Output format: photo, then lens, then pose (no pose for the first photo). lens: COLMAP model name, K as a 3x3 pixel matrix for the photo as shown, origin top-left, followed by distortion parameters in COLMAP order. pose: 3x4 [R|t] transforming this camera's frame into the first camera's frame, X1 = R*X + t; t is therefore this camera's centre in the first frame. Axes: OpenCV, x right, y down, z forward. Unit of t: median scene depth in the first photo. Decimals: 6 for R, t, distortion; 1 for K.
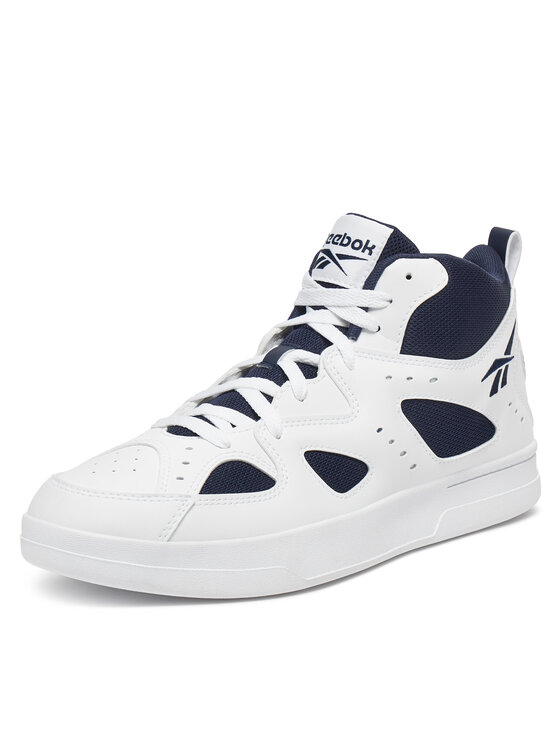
lens RADIAL K [[1402.2, 0, 279.9], [0, 1402.2, 374.5], [0, 0, 1]] dist [0.375693, 0.000000]
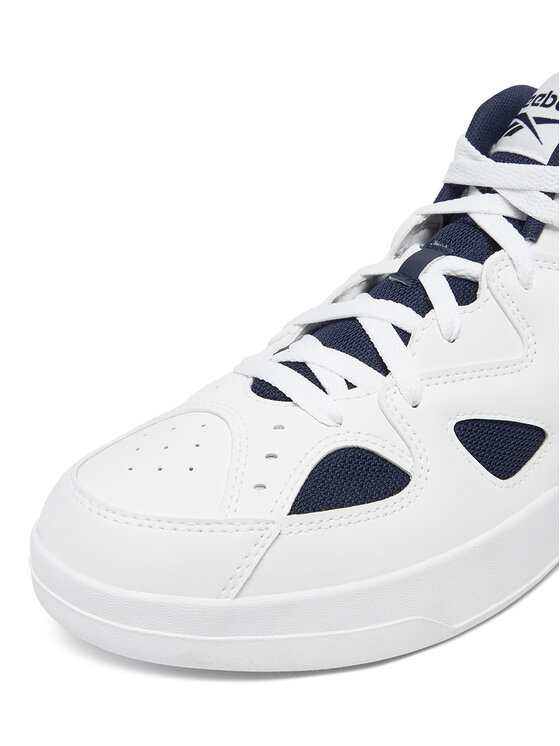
lens RADIAL K [[834.9, 0, 316.4], [0, 834.9, 406.7], [0, 0, 1]] dist [-0.026949, 0.000000]
pose [[0.994767, 0.039666, -0.094157, -0.010641], [-0.011403, 0.958906, 0.283496, -0.062835], [0.101533, -0.280939, 0.954340, 0.602557]]
